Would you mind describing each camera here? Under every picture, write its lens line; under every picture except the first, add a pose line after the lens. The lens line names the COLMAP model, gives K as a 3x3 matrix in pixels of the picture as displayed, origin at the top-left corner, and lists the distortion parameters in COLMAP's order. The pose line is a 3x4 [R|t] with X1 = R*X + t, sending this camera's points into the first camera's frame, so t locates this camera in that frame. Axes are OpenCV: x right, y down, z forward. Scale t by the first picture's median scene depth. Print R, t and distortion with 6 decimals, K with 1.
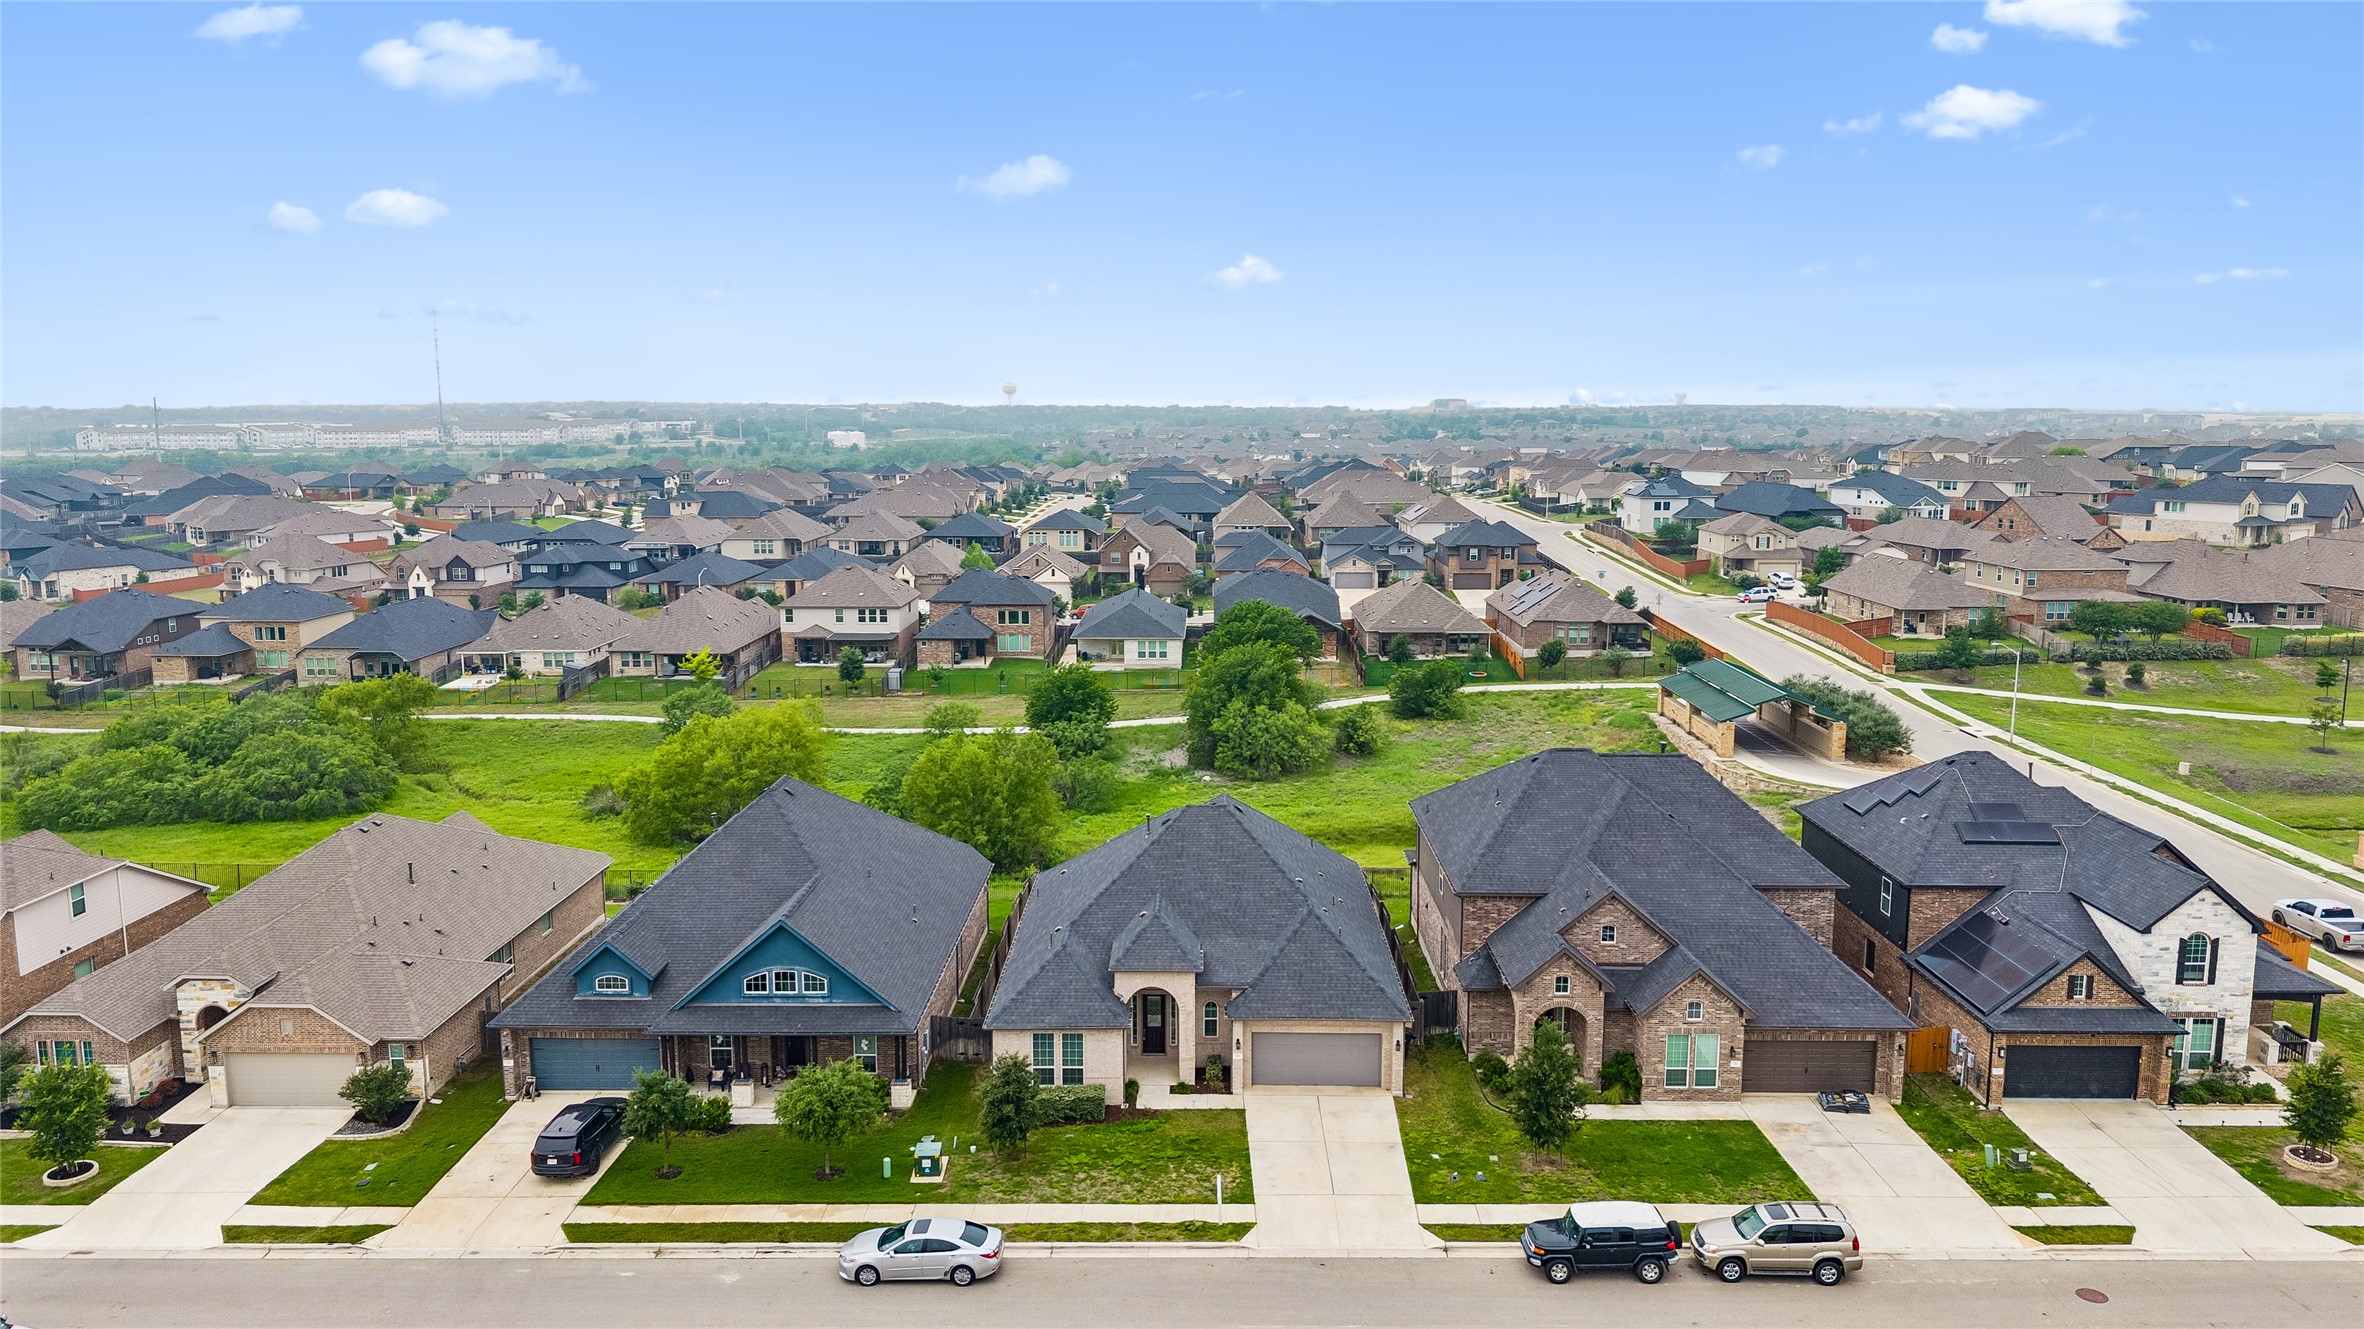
lens RADIAL K [[1590.3, 0, 1182.0], [0, 1590.3, 664.5], [0, 0, 1]] dist [-0.000189, 0.000861]
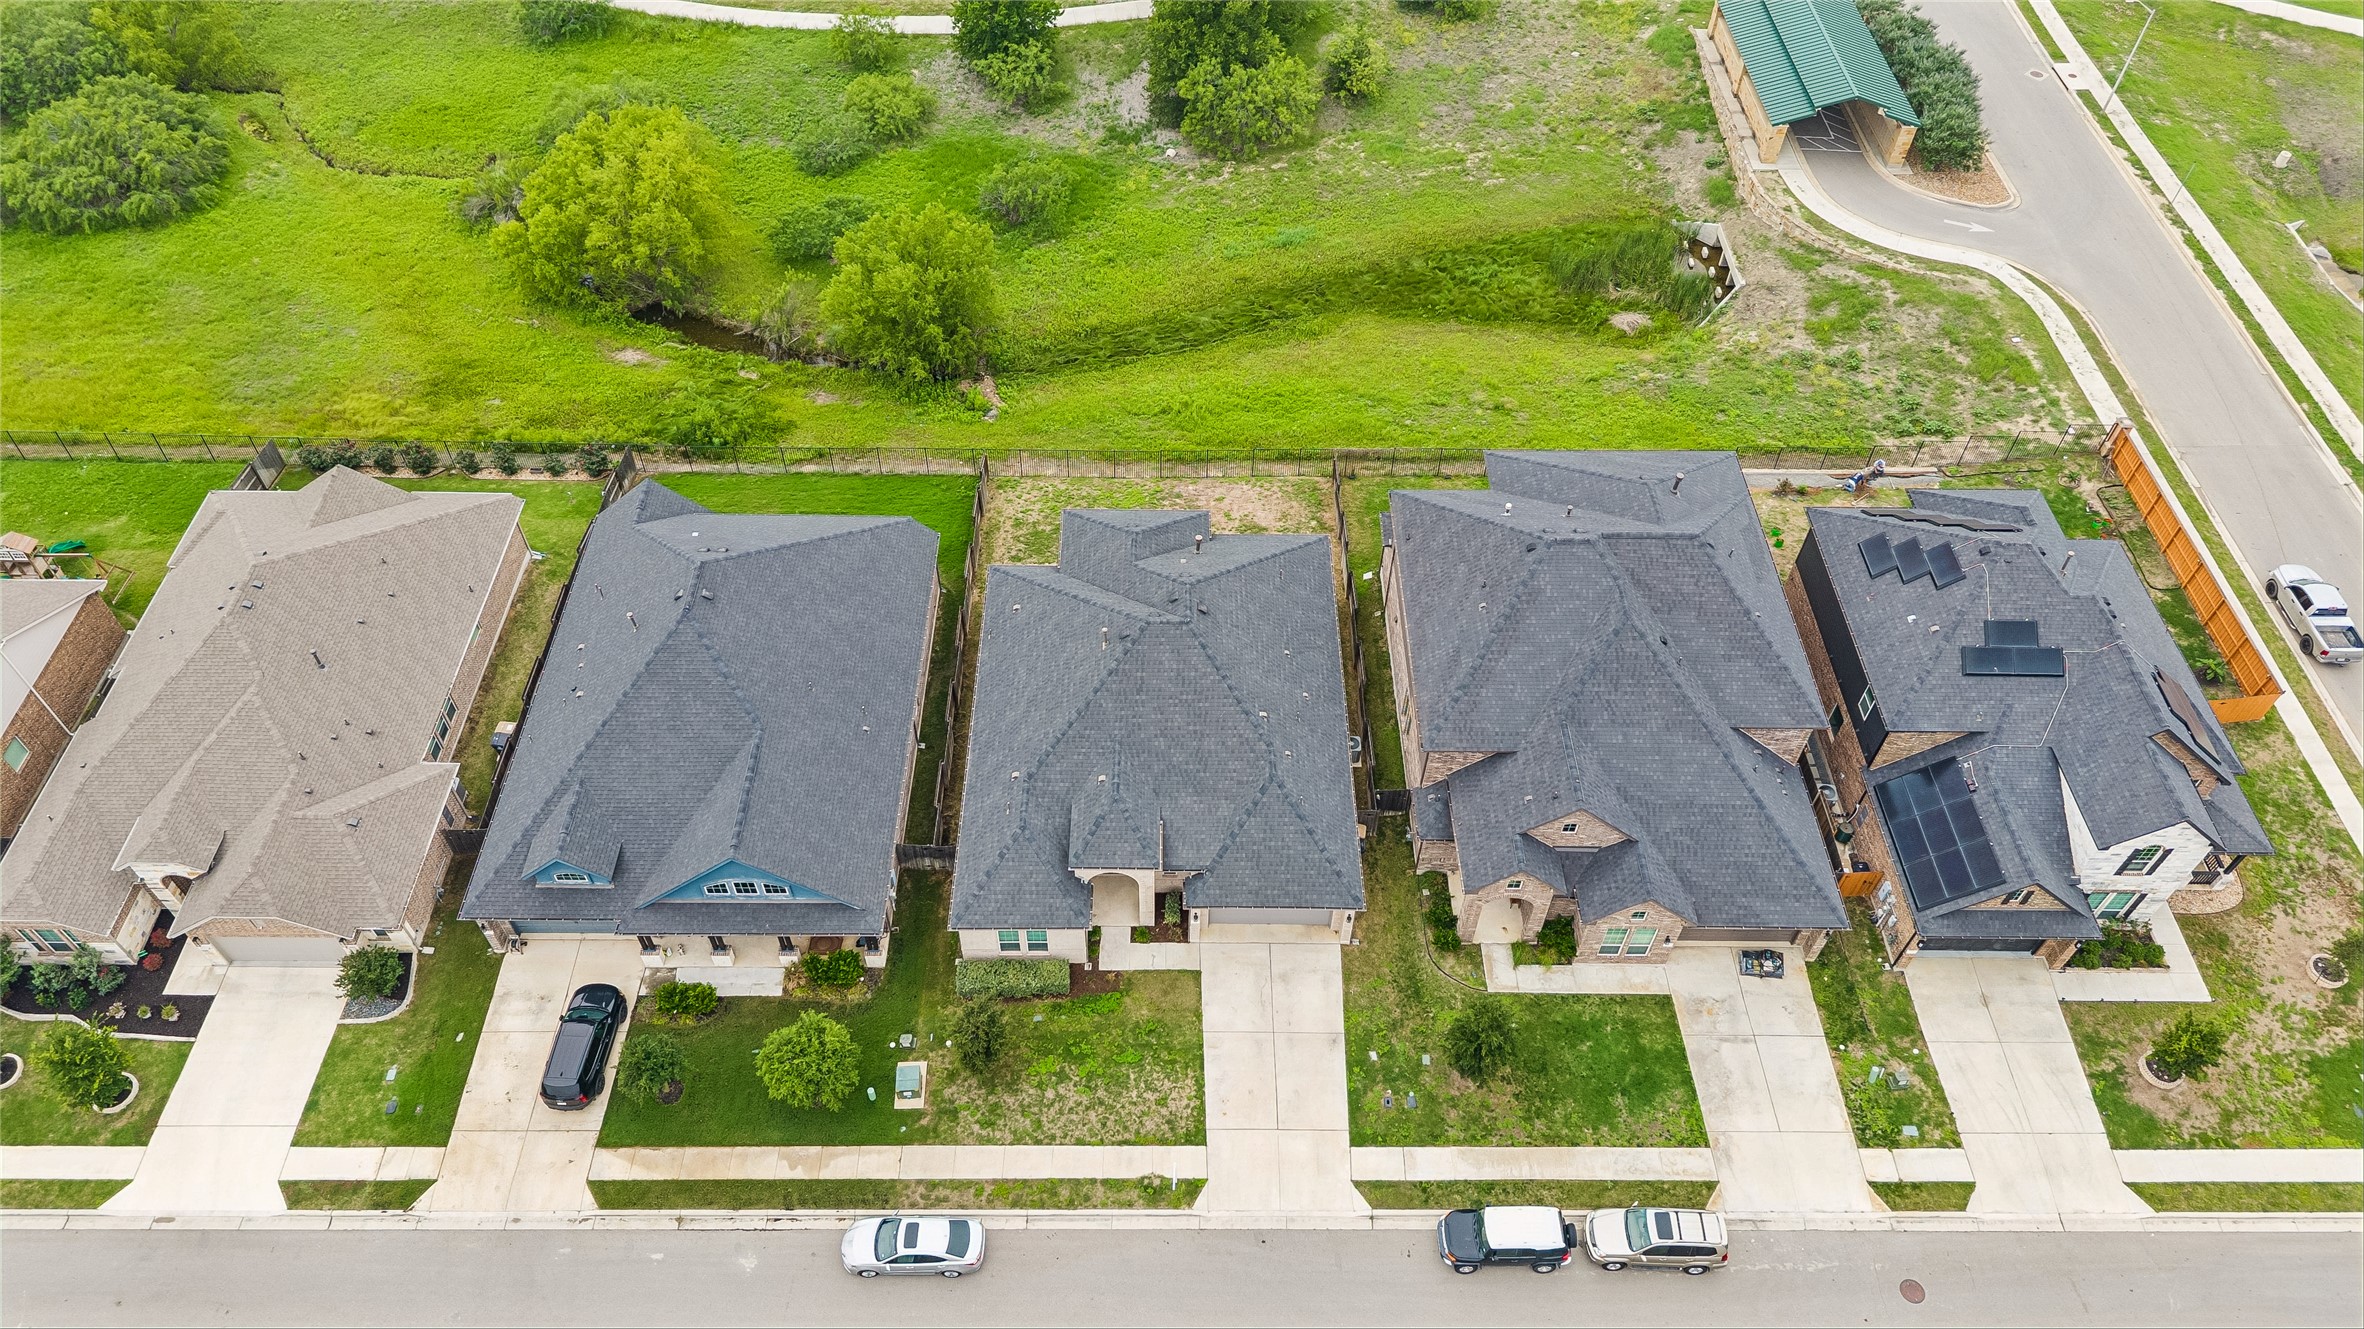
lens RADIAL K [[1568.2, 0, 1185.1], [0, 1568.2, 667.8], [0, 0, 1]] dist [0.006621, -0.003196]
pose [[0.999739, -0.002570, 0.022680, 0.005790], [-0.012828, 0.758576, 0.651458, -0.562199], [-0.018879, -0.651579, 0.758346, 0.339224]]
